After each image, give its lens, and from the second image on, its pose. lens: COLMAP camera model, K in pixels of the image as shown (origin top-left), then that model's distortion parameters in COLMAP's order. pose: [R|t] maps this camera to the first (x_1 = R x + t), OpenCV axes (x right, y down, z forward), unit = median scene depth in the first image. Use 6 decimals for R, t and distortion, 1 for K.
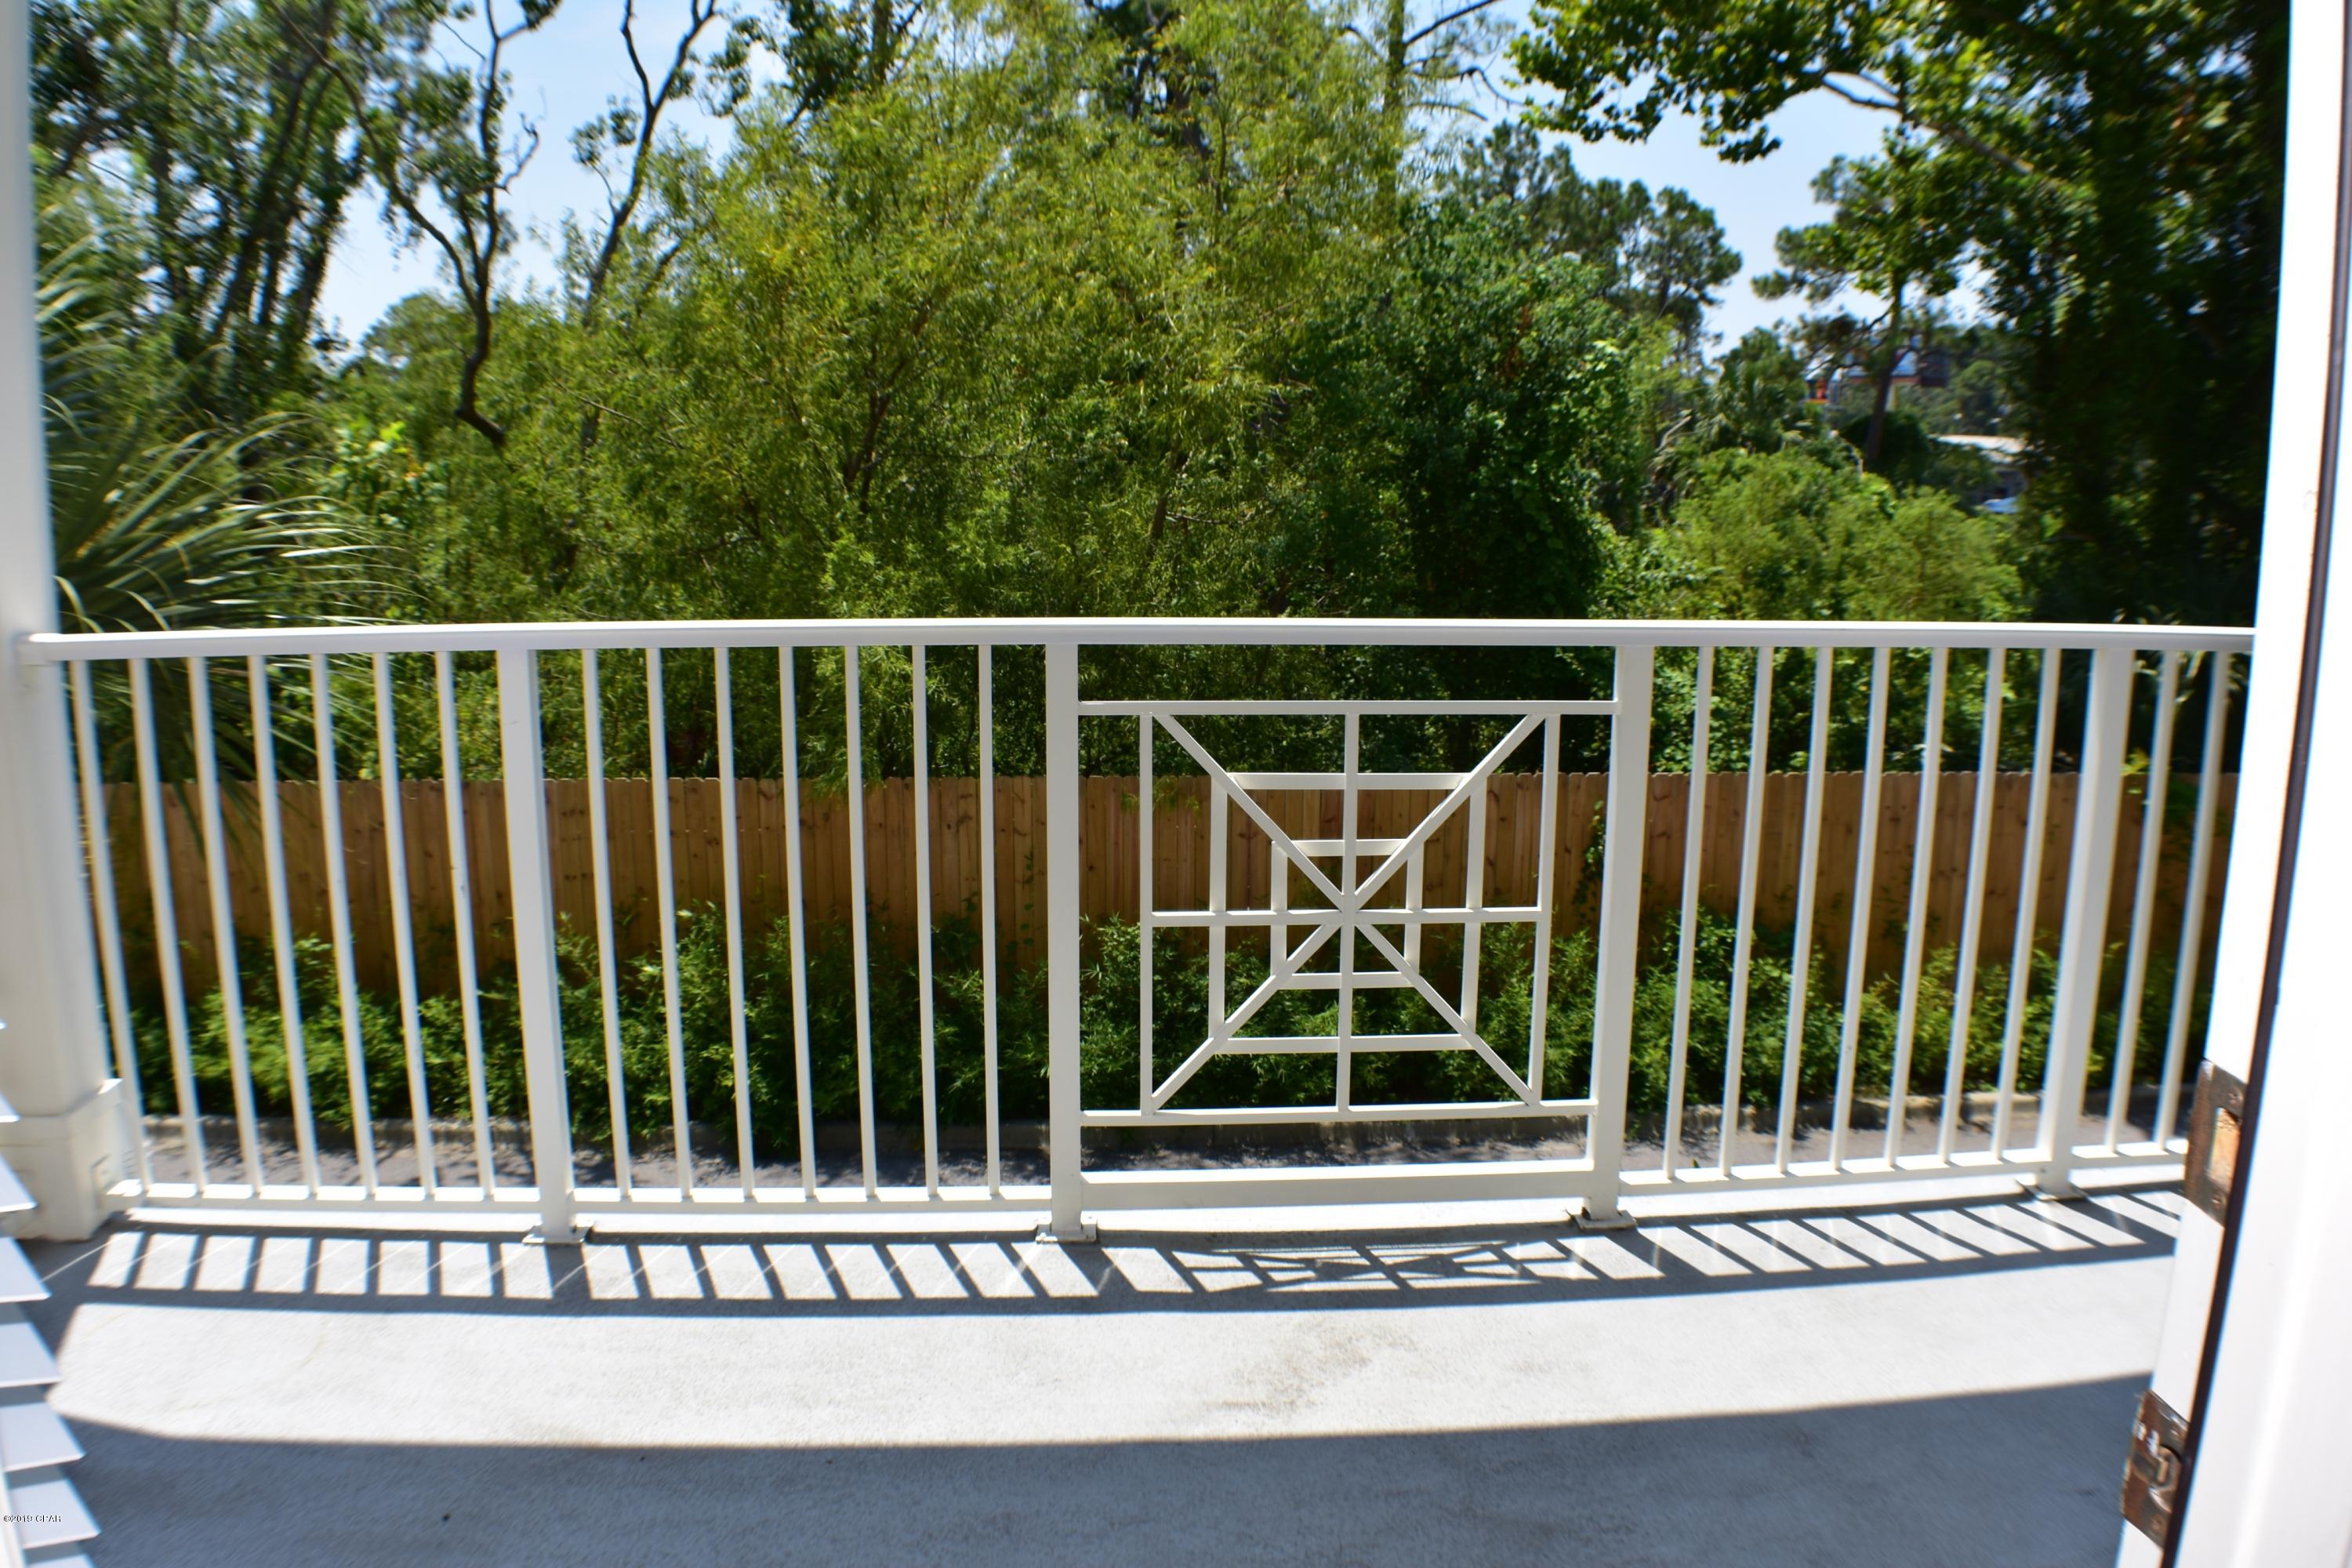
lens RADIAL K [[1861.5, 0, 1176.0], [0, 1861.5, 784.0], [0, 0, 1]] dist [-0.190628, 0.054976]
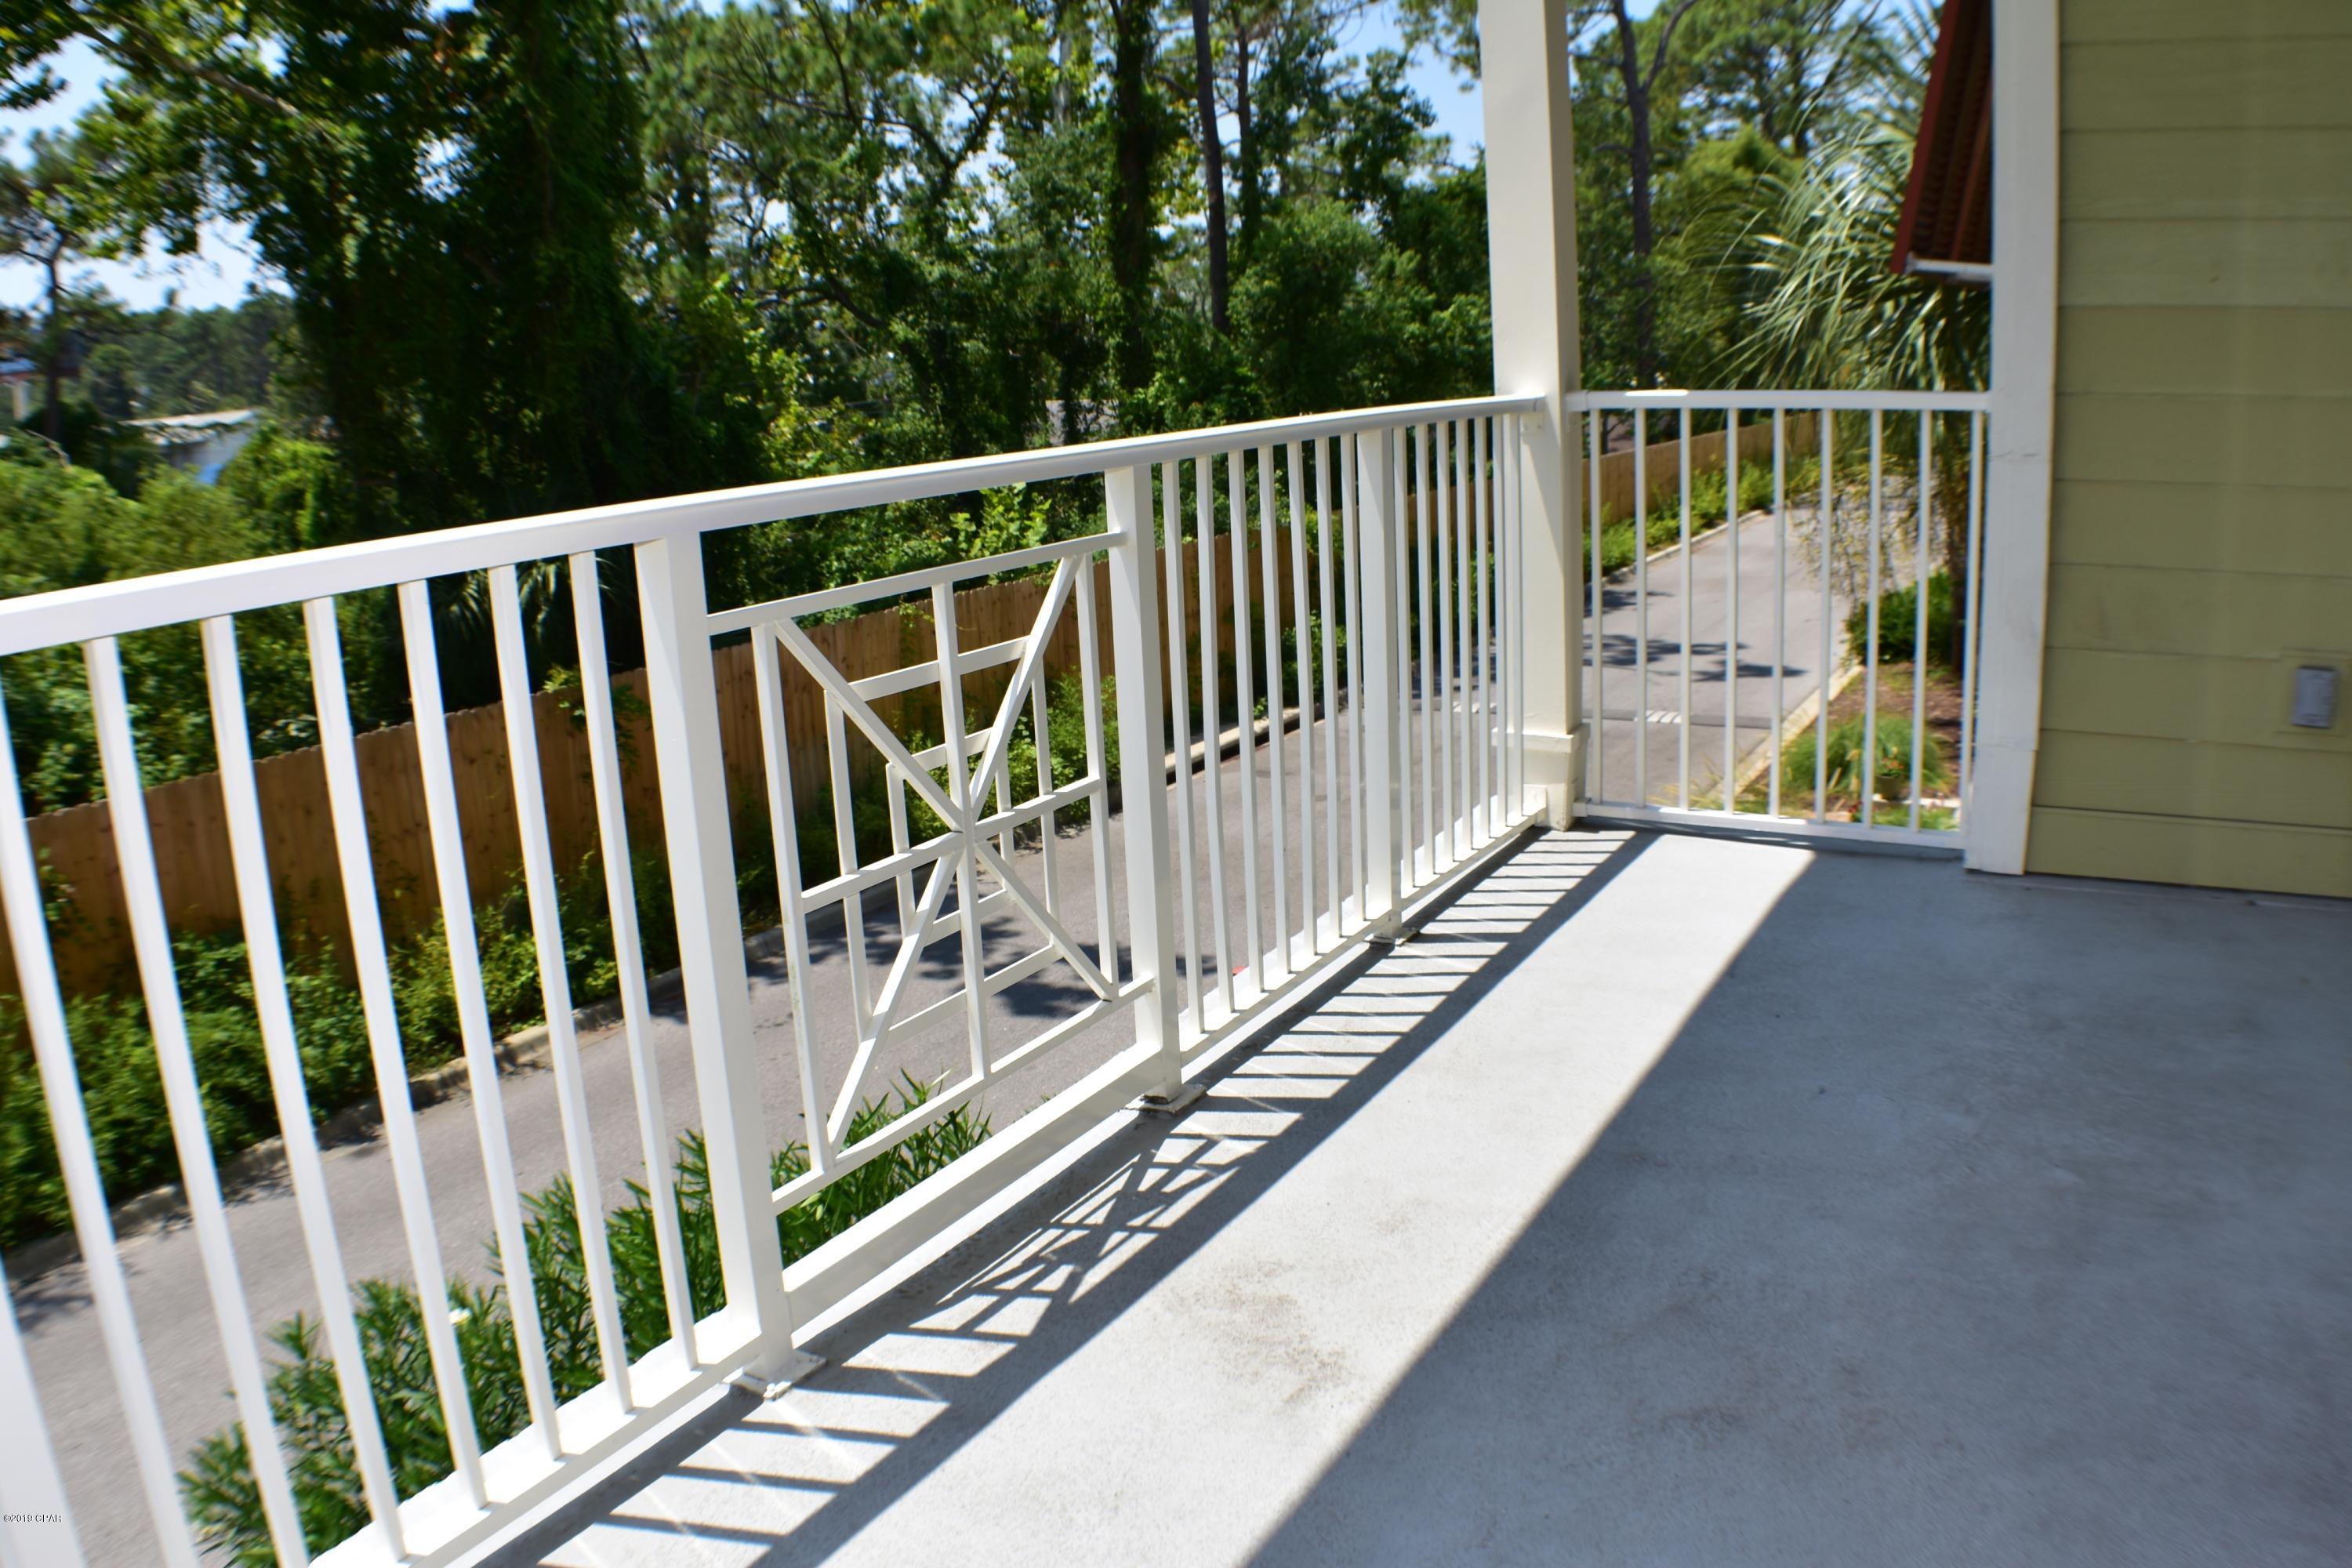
lens RADIAL K [[1861.5, 0, 1176.0], [0, 1861.5, 784.0], [0, 0, 1]] dist [-0.190628, 0.054976]
pose [[0.561890, -0.226633, 0.795561, -0.486035], [0.214708, 0.968734, 0.124321, -0.030254], [-0.798862, 0.100958, 0.592981, 0.448326]]
